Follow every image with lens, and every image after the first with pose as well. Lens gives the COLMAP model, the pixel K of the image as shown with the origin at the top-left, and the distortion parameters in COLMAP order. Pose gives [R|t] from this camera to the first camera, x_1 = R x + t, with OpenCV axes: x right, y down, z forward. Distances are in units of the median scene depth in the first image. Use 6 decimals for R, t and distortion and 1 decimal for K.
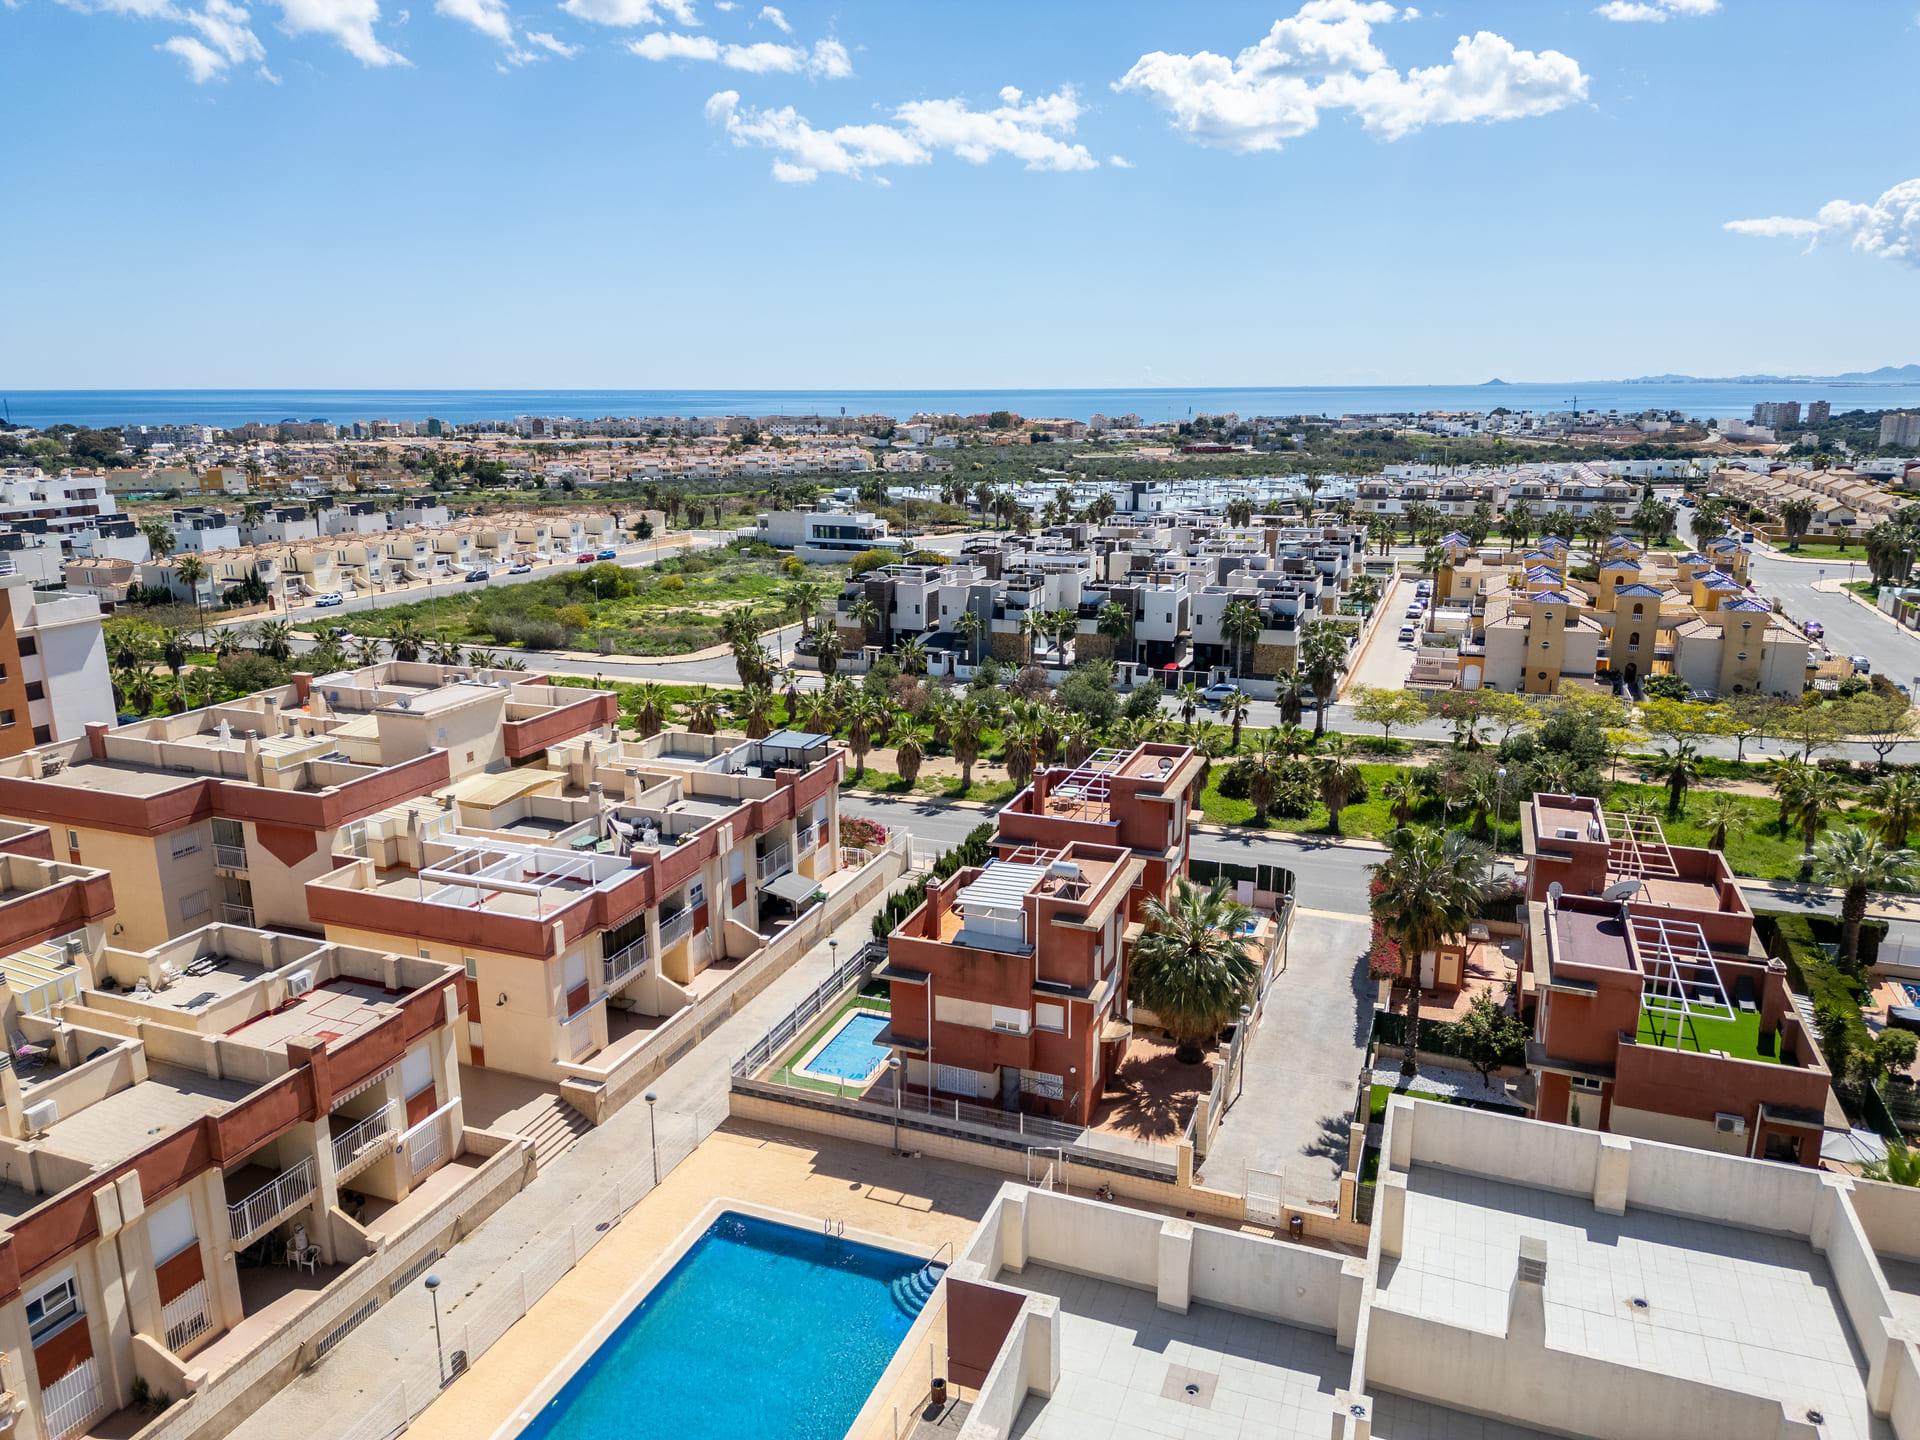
lens RADIAL K [[1340.3, 0, 959.9], [0, 1340.3, 707.4], [0, 0, 1]] dist [0.080020, -0.085149]
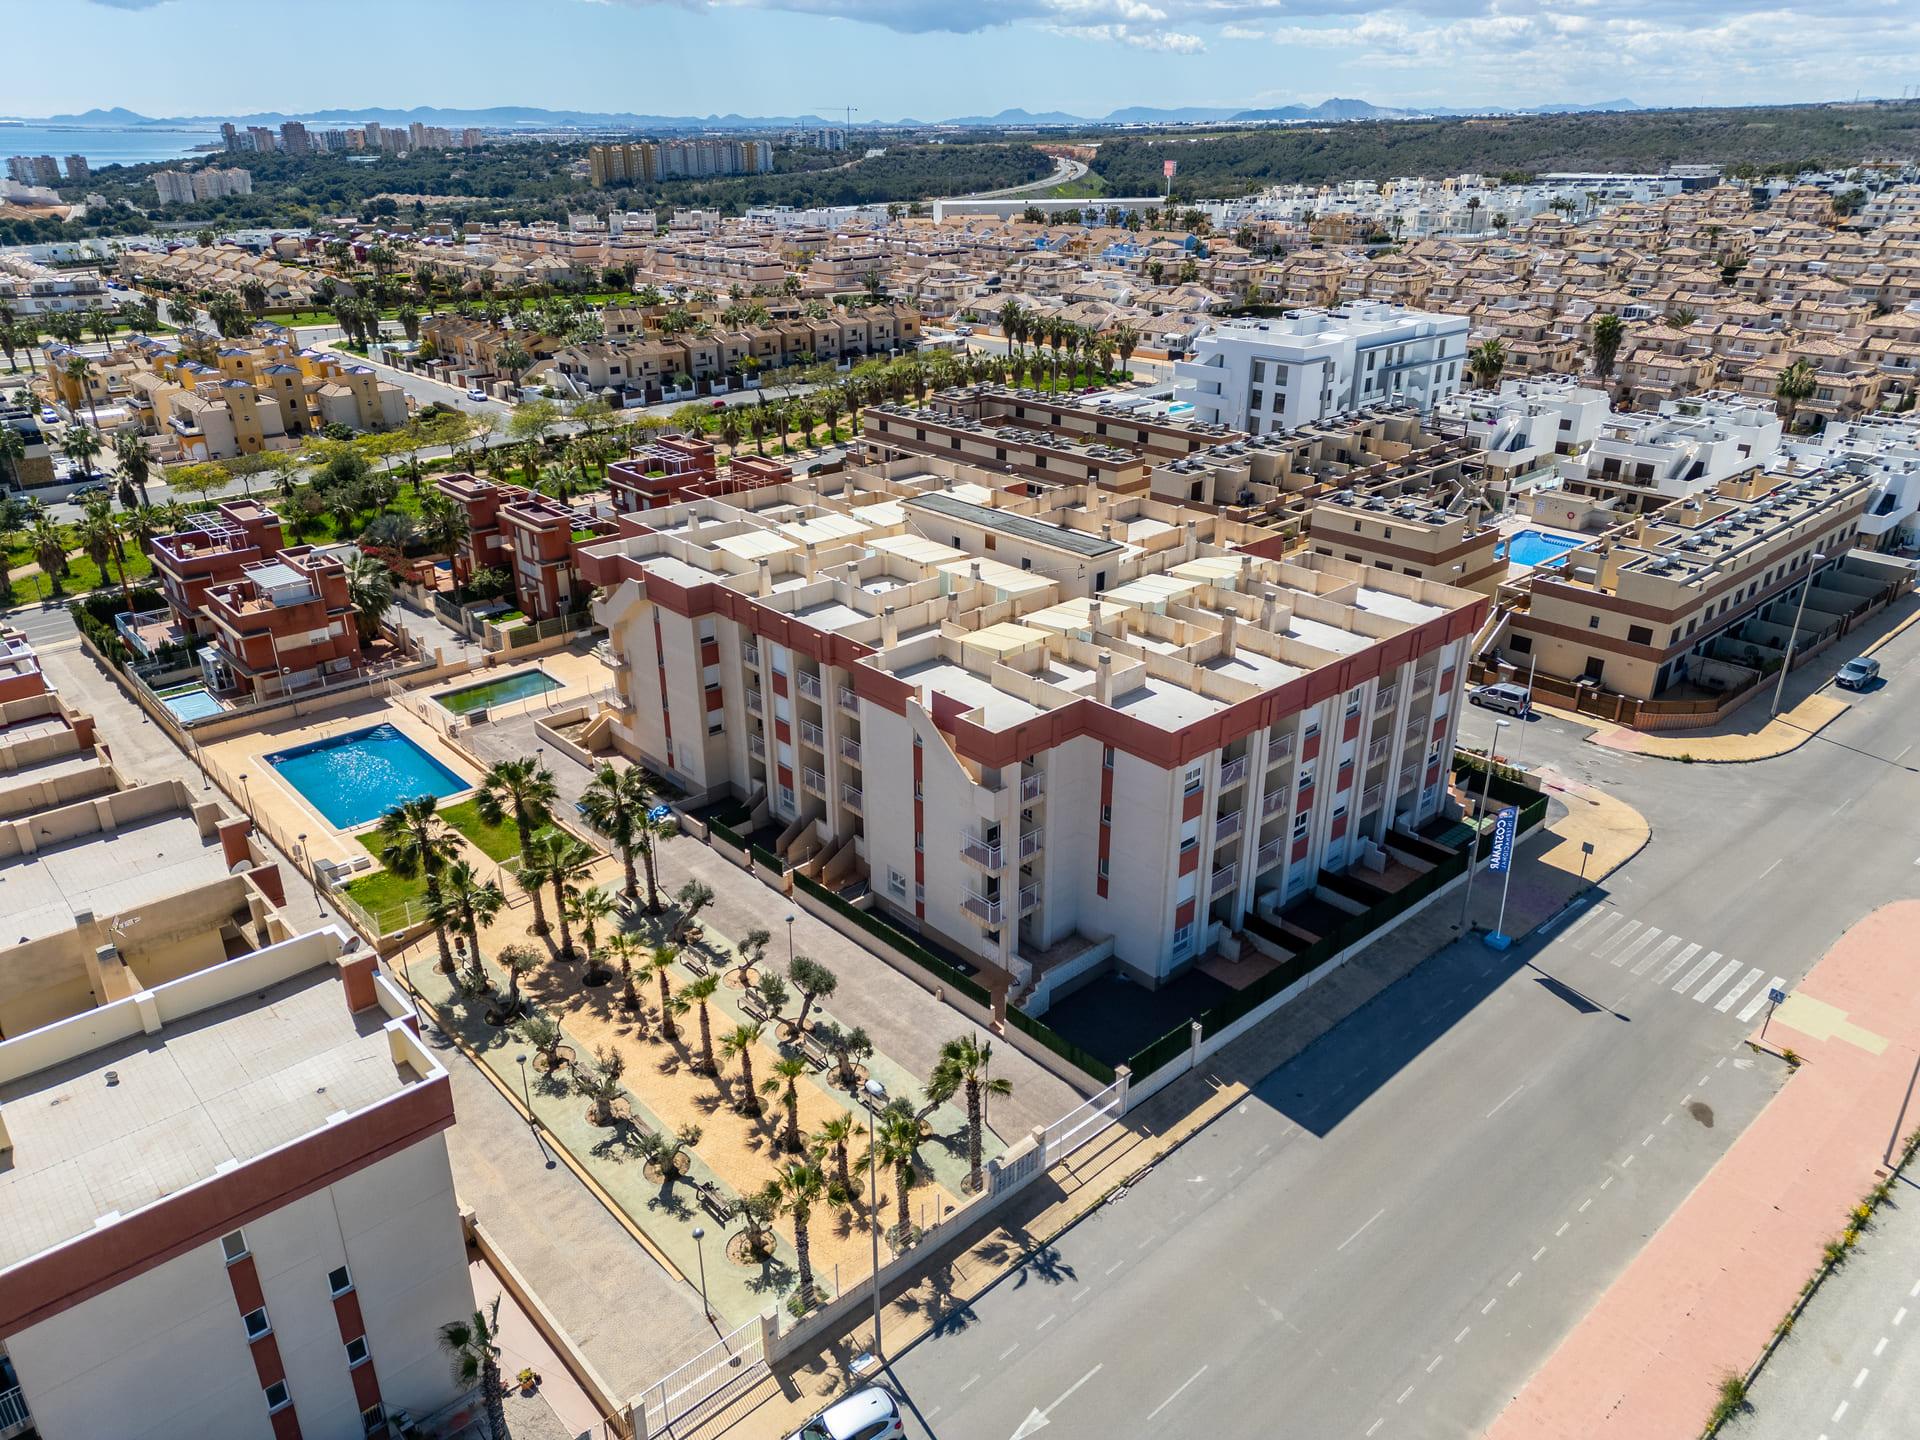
lens RADIAL K [[1337.5, 0, 950.9], [0, 1337.5, 720.7], [0, 0, 1]] dist [0.065824, -0.060950]
pose [[0.450478, -0.358890, 0.817477, -0.216471], [0.208048, 0.932635, 0.294800, -0.007086], [-0.868208, 0.037274, 0.494798, -0.136709]]
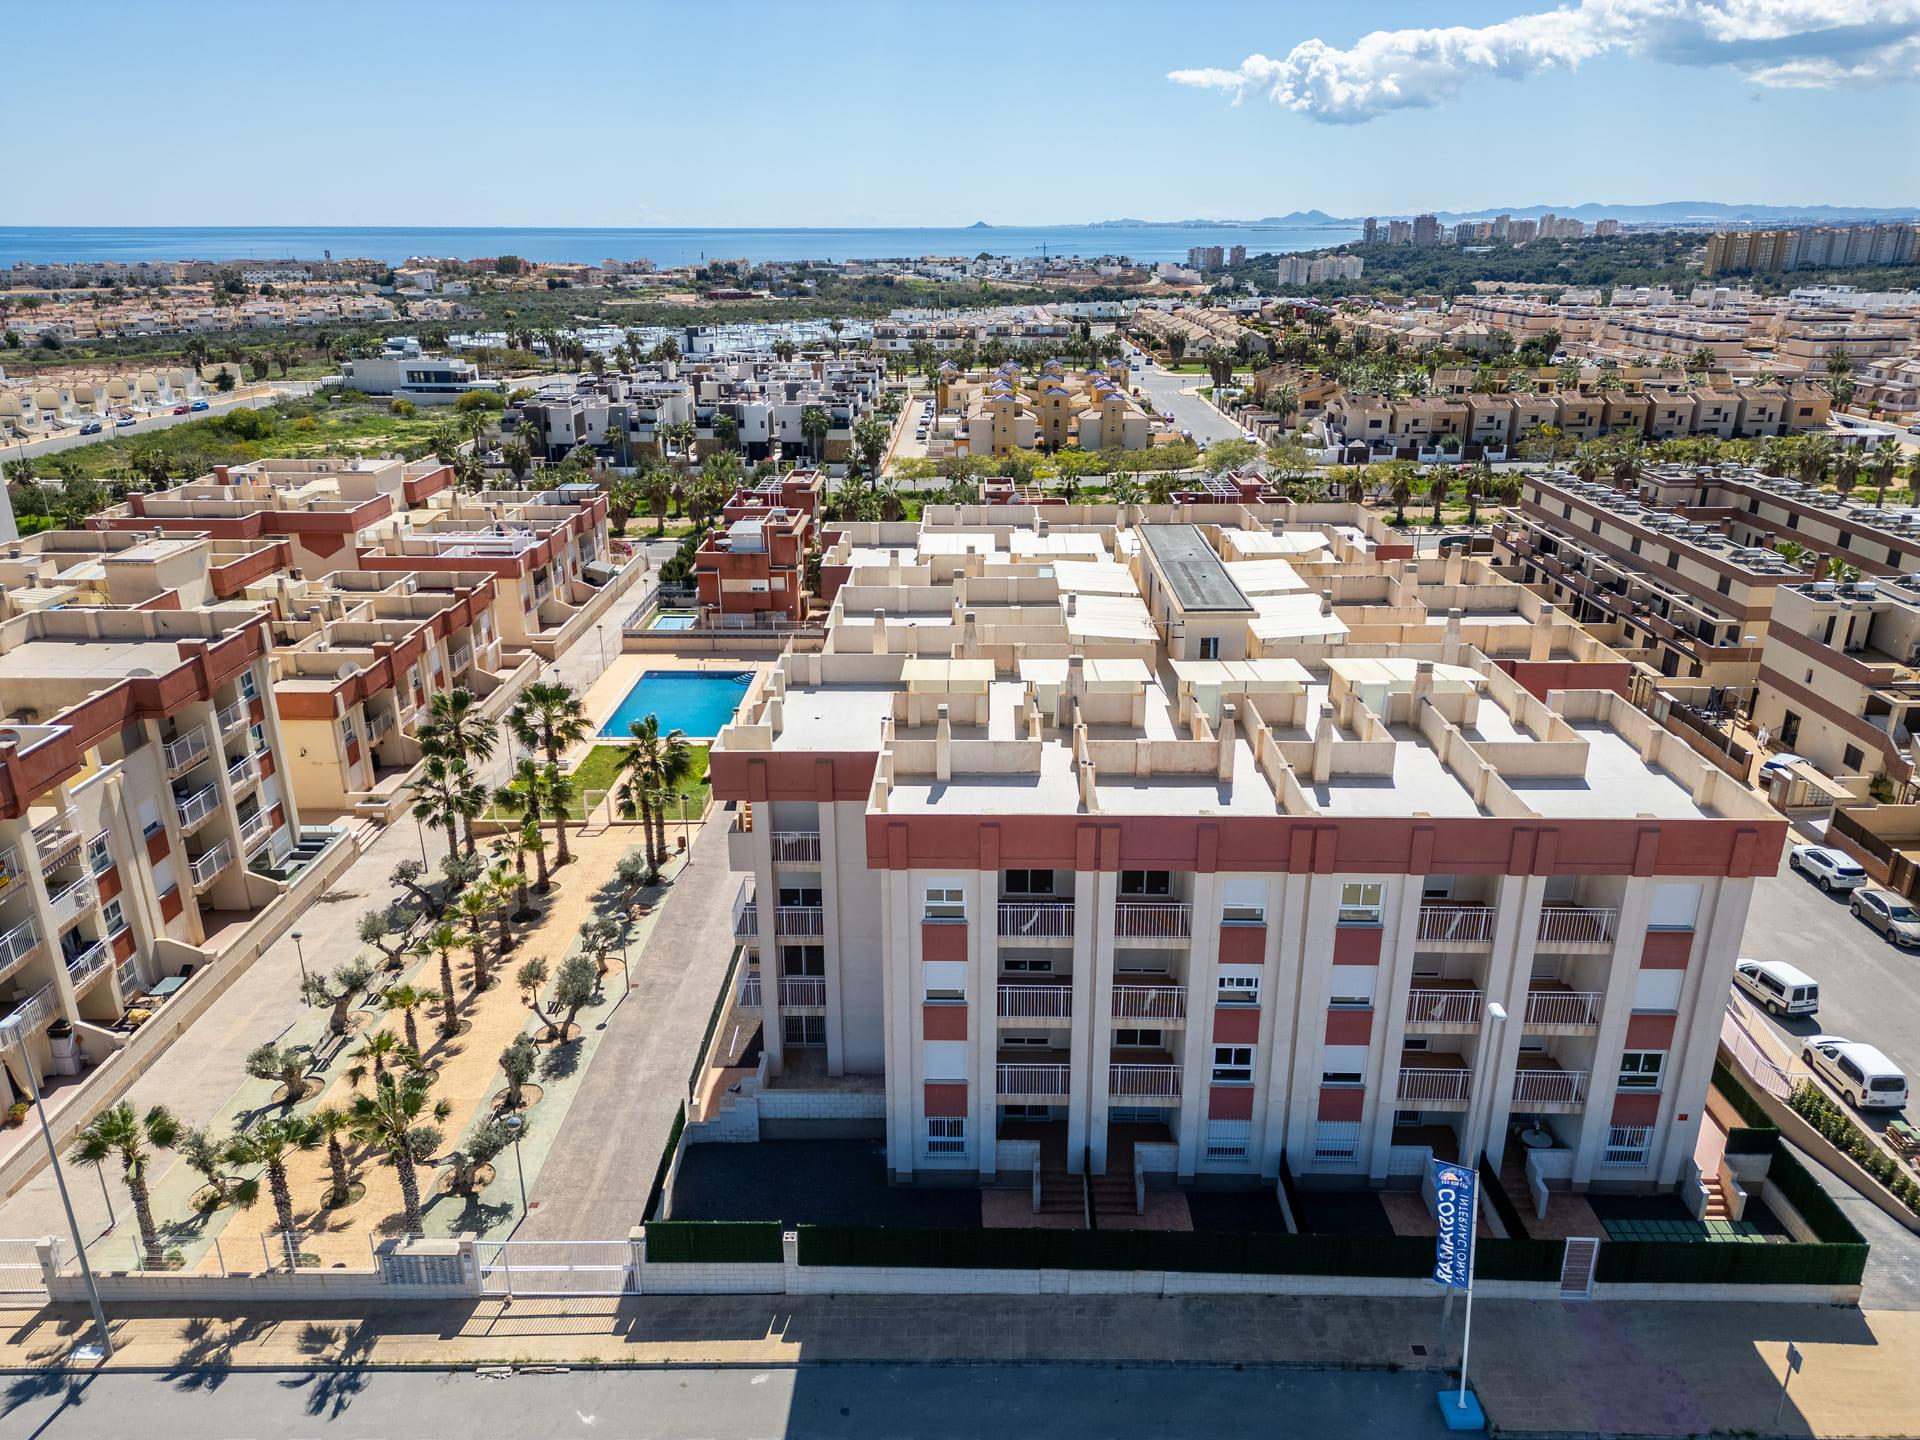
lens RADIAL K [[1340.3, 0, 959.9], [0, 1340.3, 707.4], [0, 0, 1]] dist [0.080020, -0.085149]
pose [[0.938629, -0.114947, 0.325212, -0.068625], [0.079244, 0.989482, 0.121018, 0.034679], [-0.335702, -0.087820, 0.937866, -0.202222]]
